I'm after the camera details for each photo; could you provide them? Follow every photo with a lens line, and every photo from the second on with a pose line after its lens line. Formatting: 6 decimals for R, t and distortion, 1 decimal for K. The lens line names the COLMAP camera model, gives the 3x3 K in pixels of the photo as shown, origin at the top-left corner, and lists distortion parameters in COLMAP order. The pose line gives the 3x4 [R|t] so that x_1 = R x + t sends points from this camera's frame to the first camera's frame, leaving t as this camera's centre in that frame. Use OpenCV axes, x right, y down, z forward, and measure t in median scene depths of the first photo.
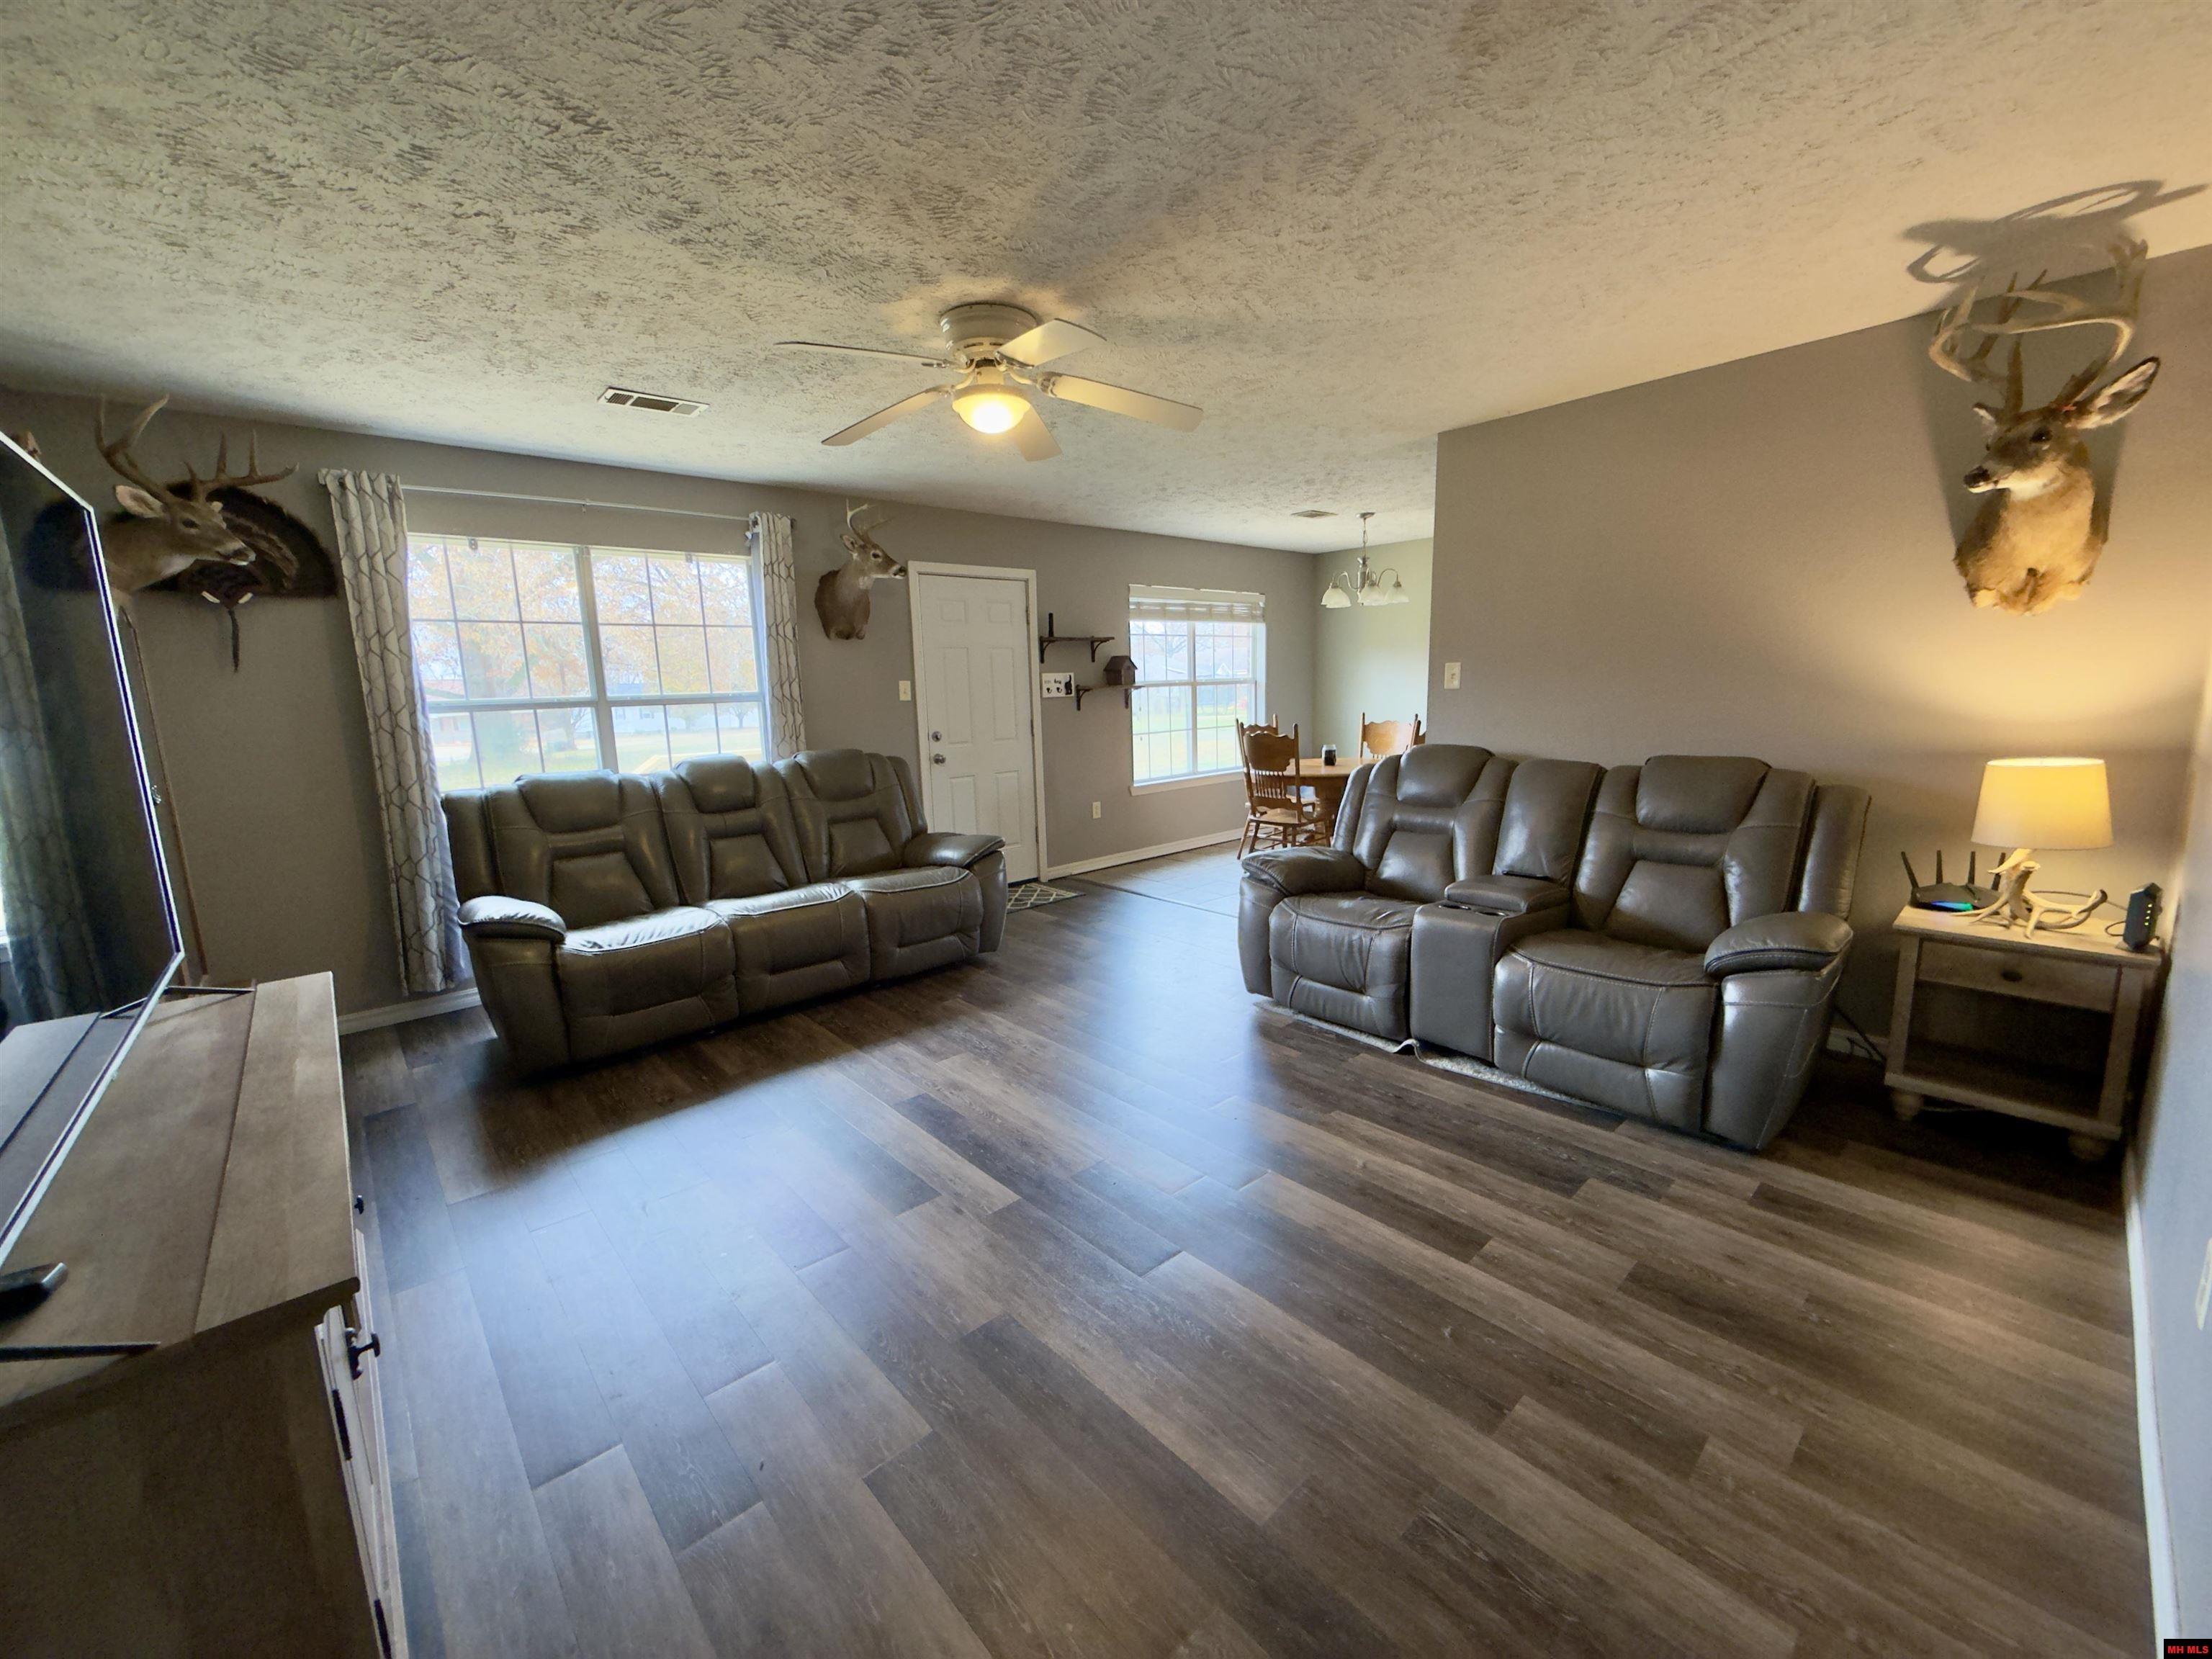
lens RADIAL K [[878.9, 0, 1103.7], [0, 878.9, 824.8], [0, 0, 1]] dist [-0.000879, 0.000608]
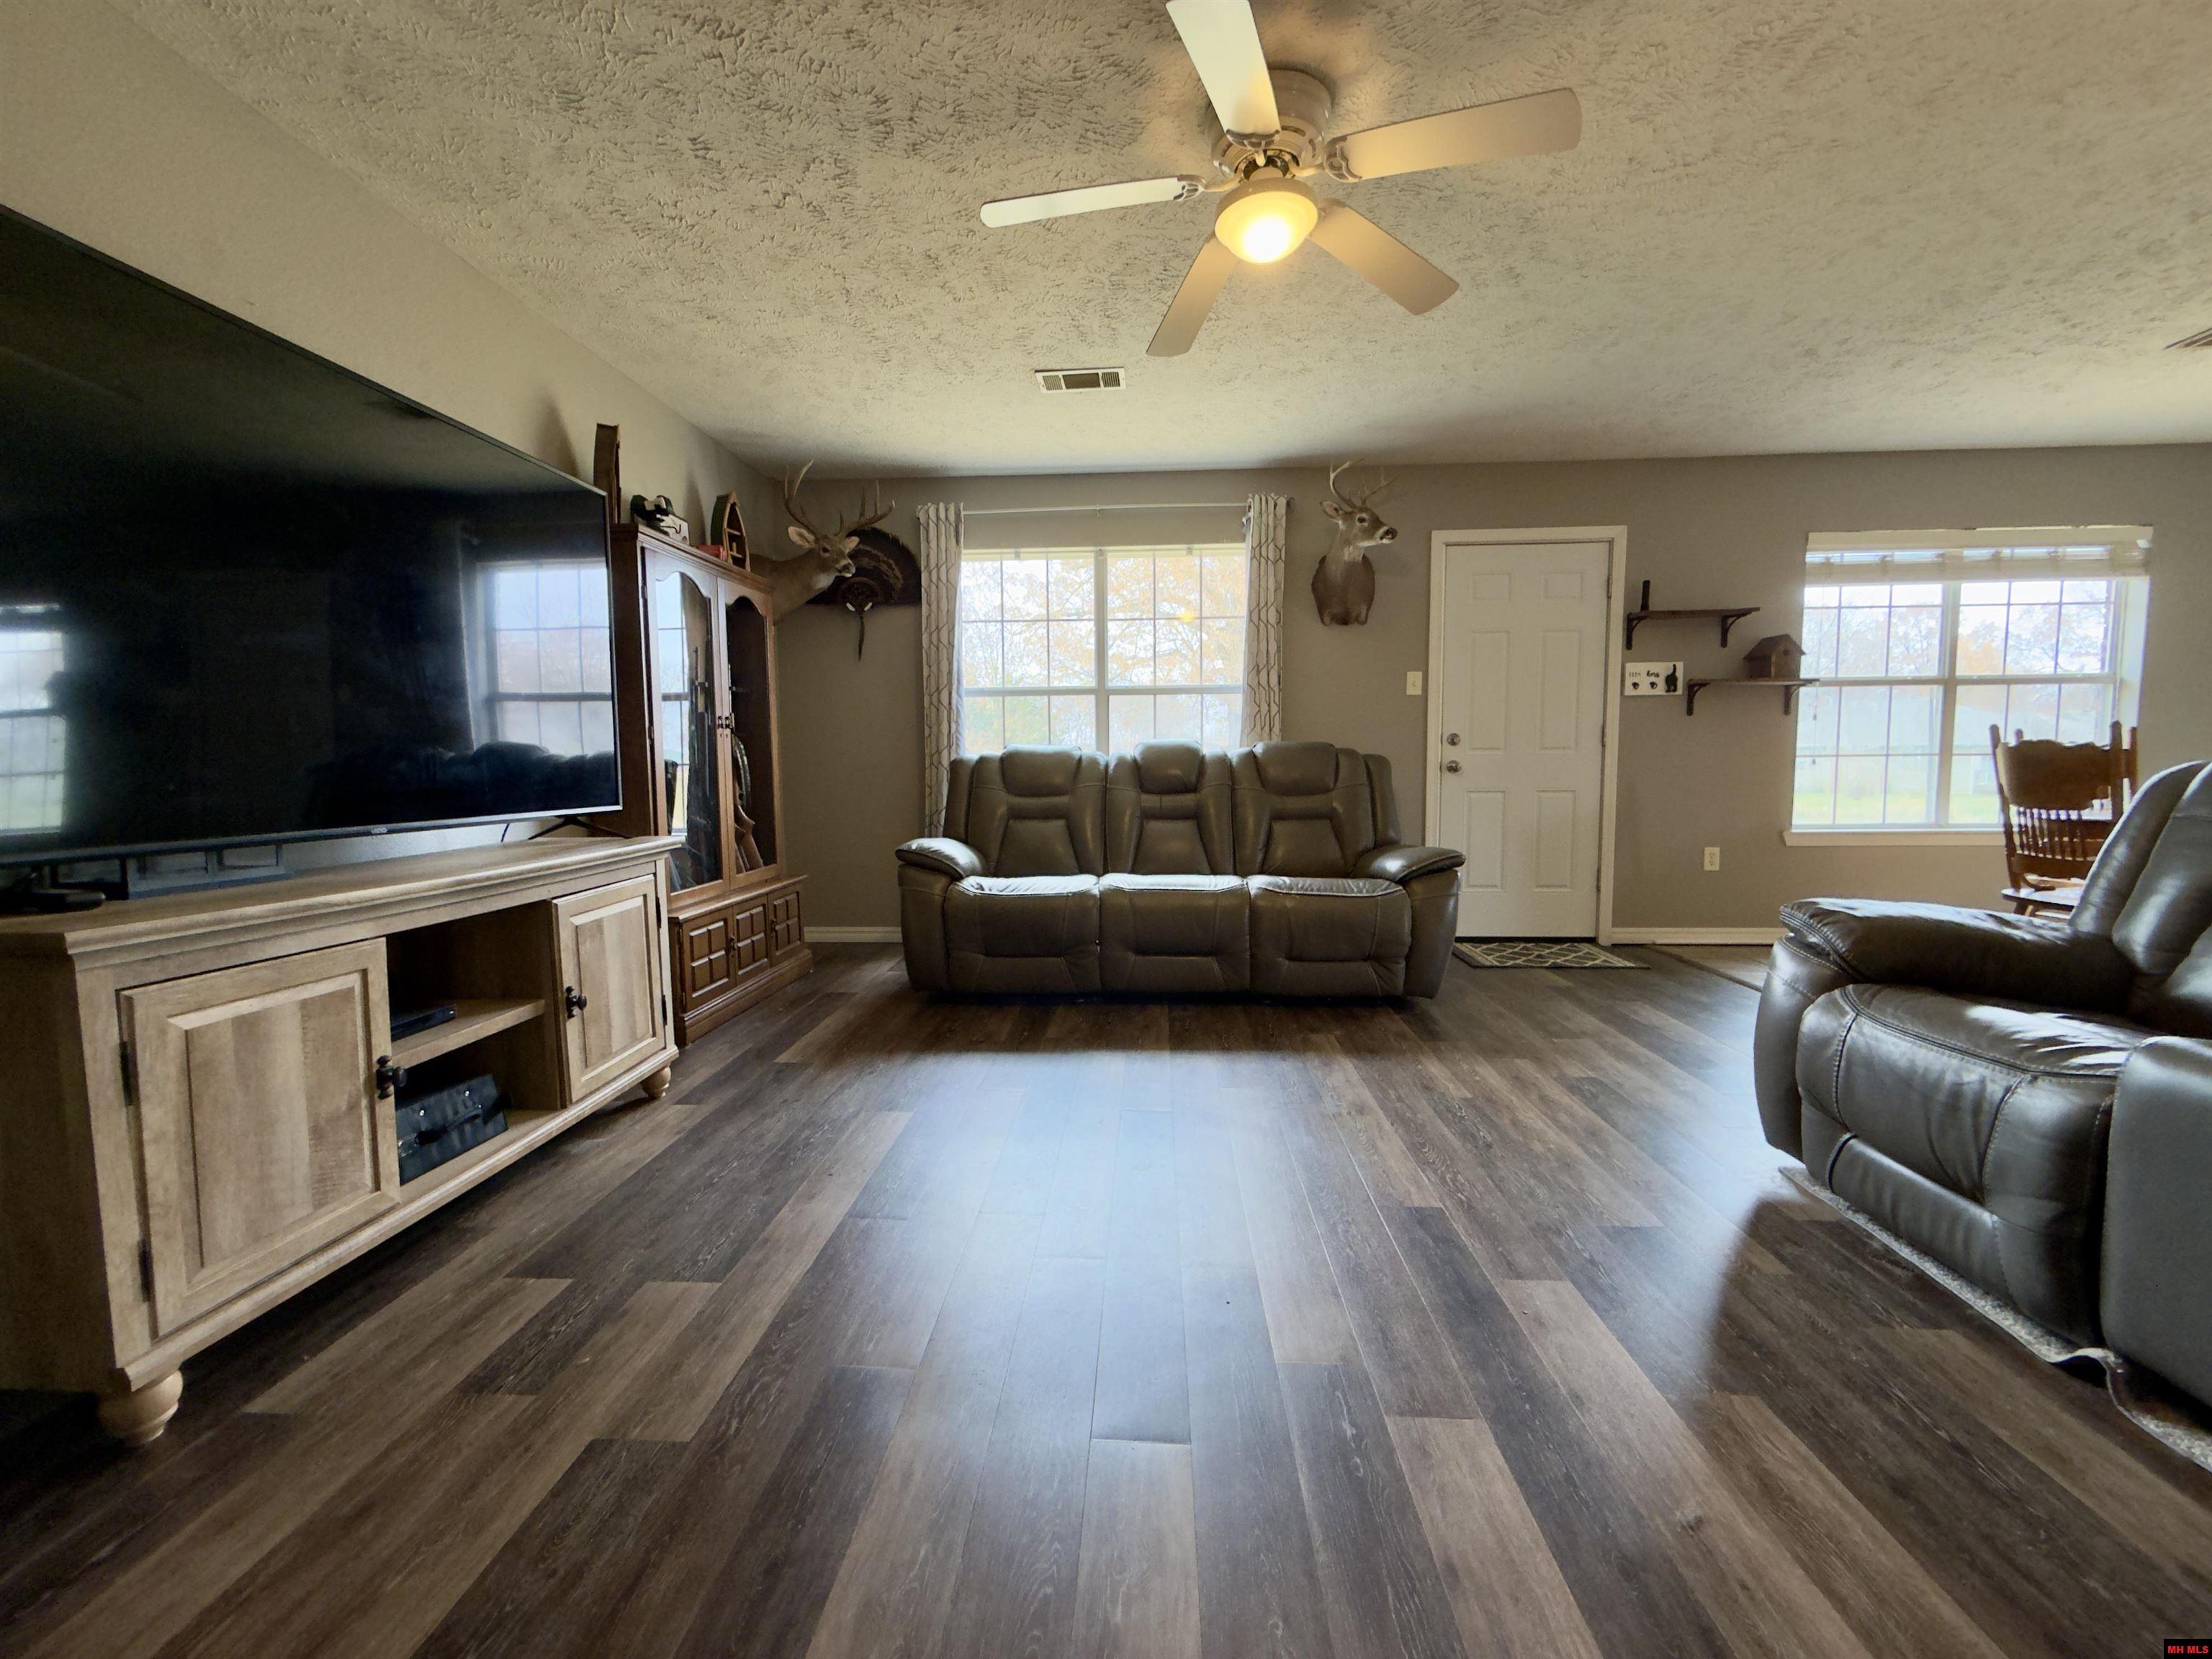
lens RADIAL K [[878.9, 0, 1106.2], [0, 878.9, 826.2], [0, 0, 1]] dist [-0.000879, 0.000608]
pose [[0.702420, 0.076393, -0.707651, 0.255284], [-0.126726, 0.991761, -0.018727, 0.055269], [0.700390, 0.102832, 0.706314, 0.296637]]
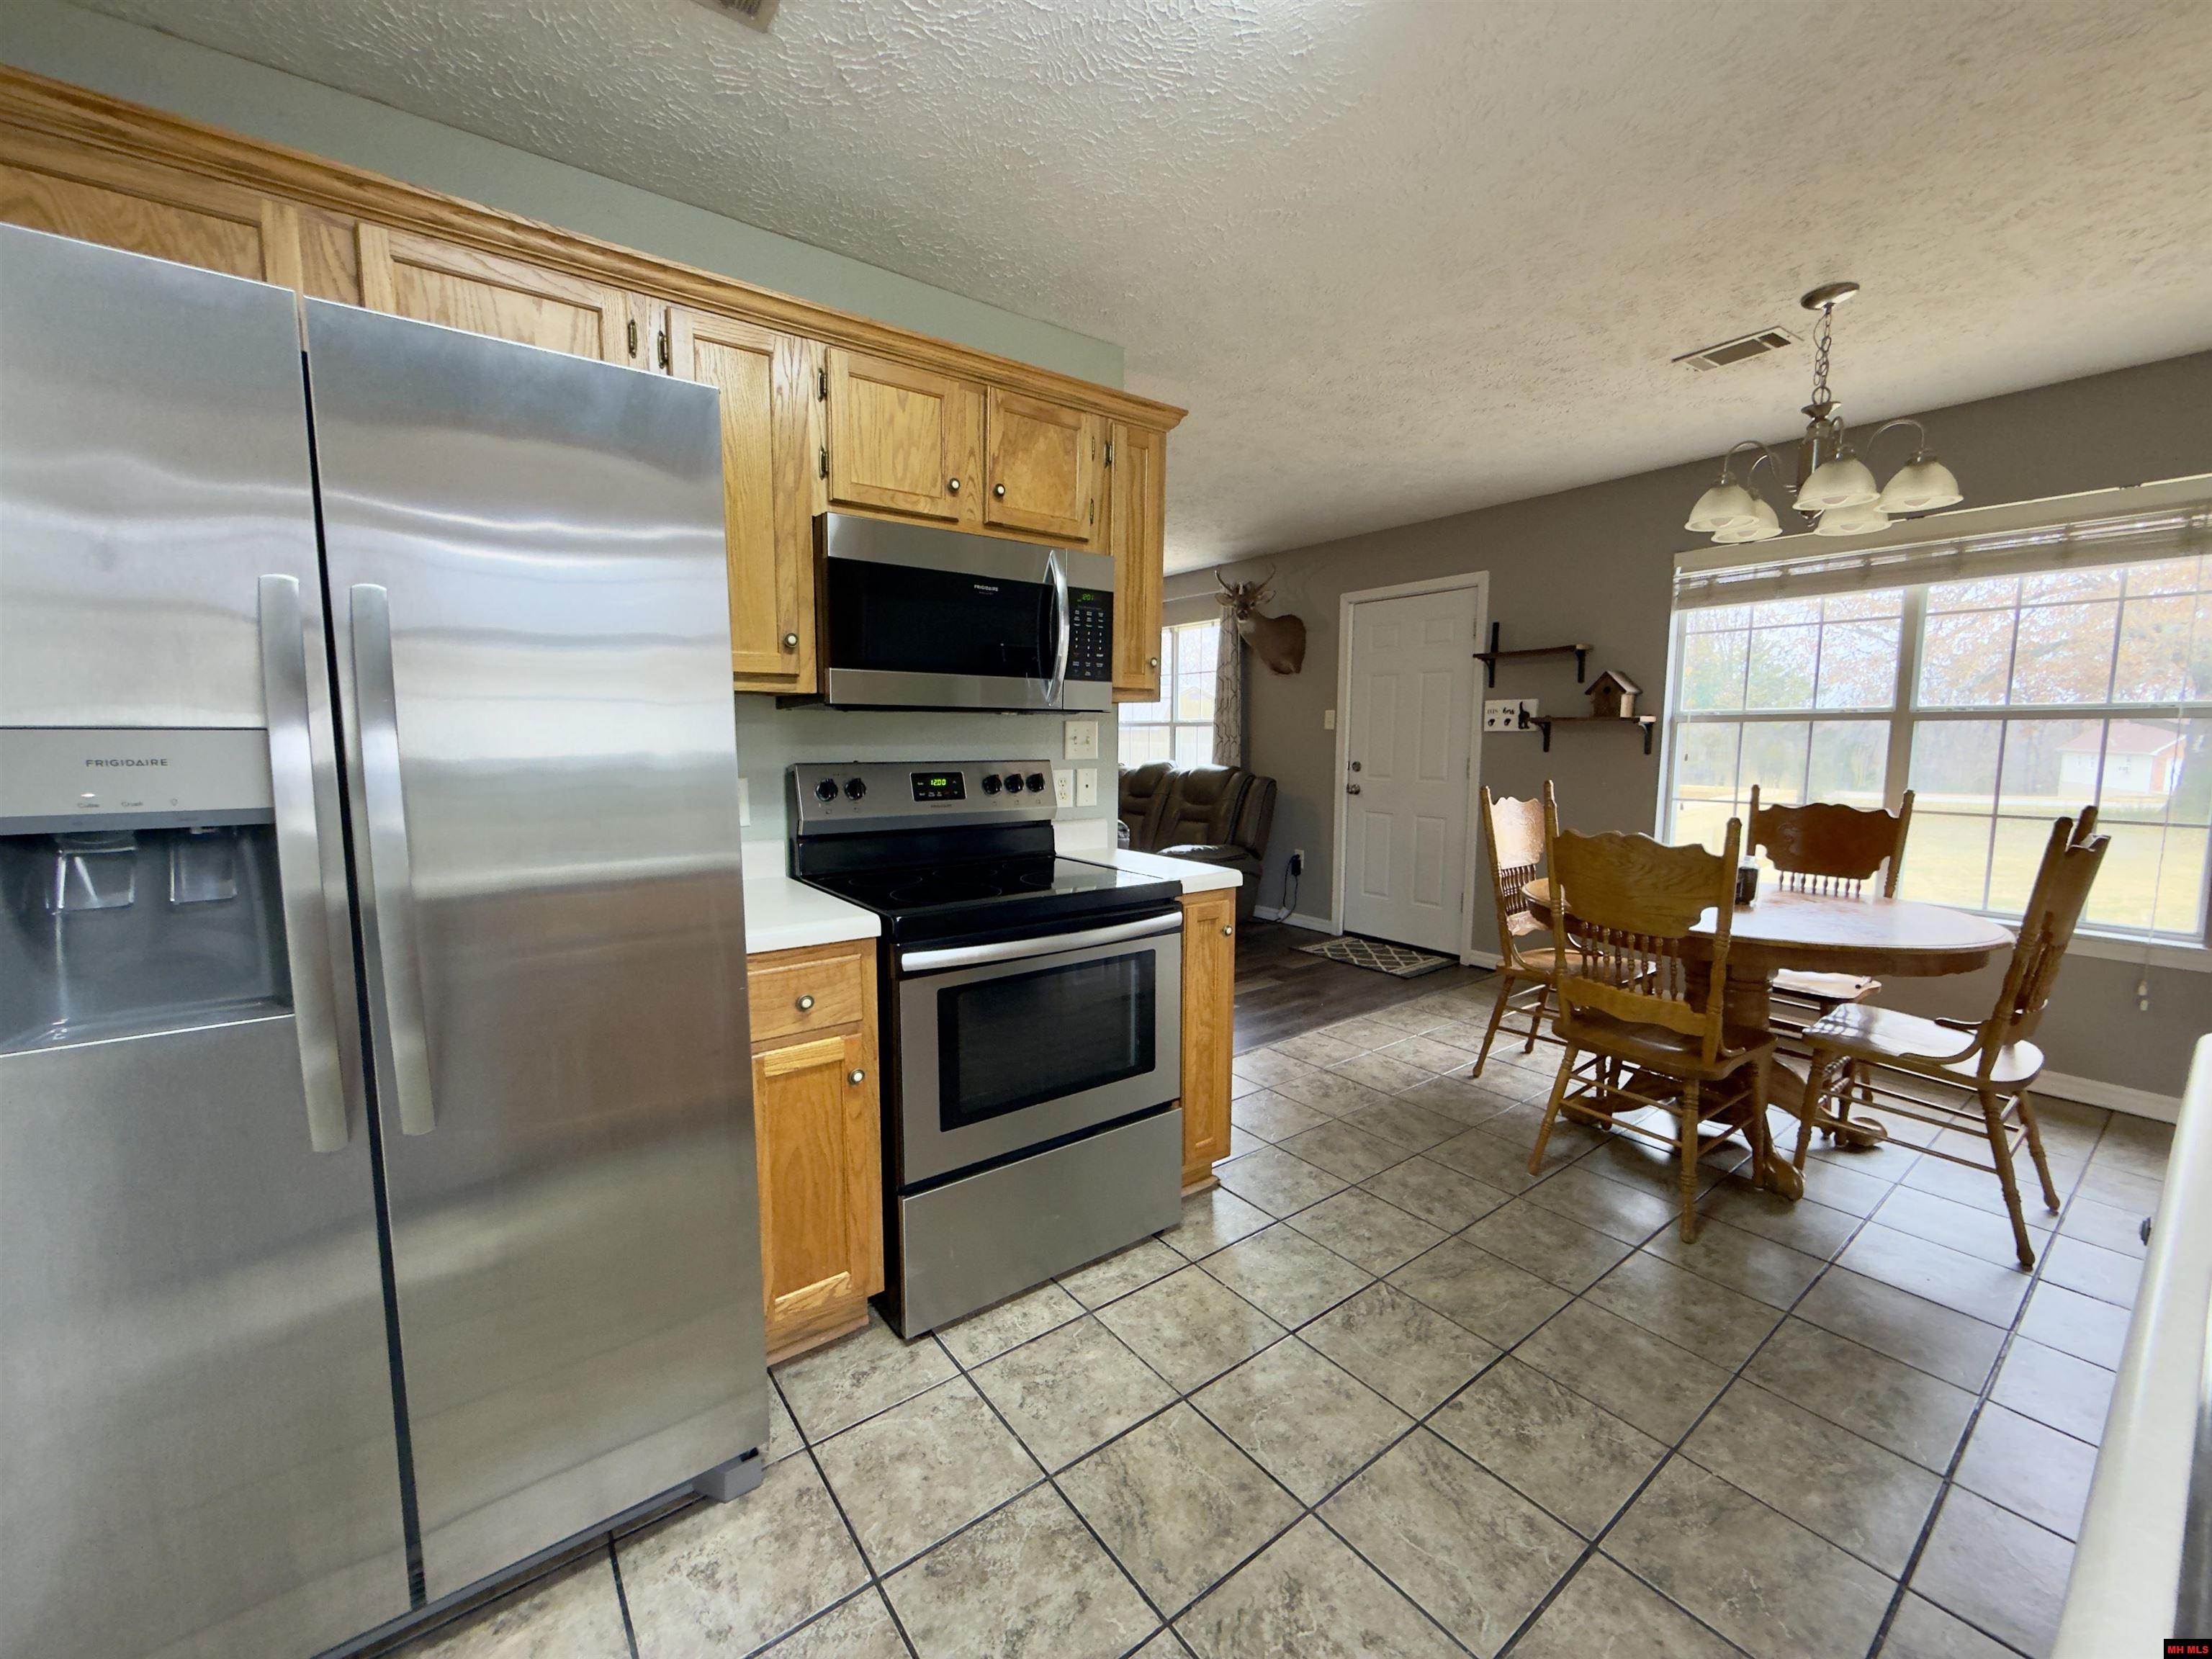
lens RADIAL K [[878.9, 0, 1105.3], [0, 878.9, 818.5], [0, 0, 1]] dist [-0.000879, 0.000608]
pose [[-0.093599, 0.140022, -0.985715, 1.215141], [-0.142260, 0.978021, 0.152437, -0.228658], [0.985394, 0.154496, -0.071623, 1.200378]]
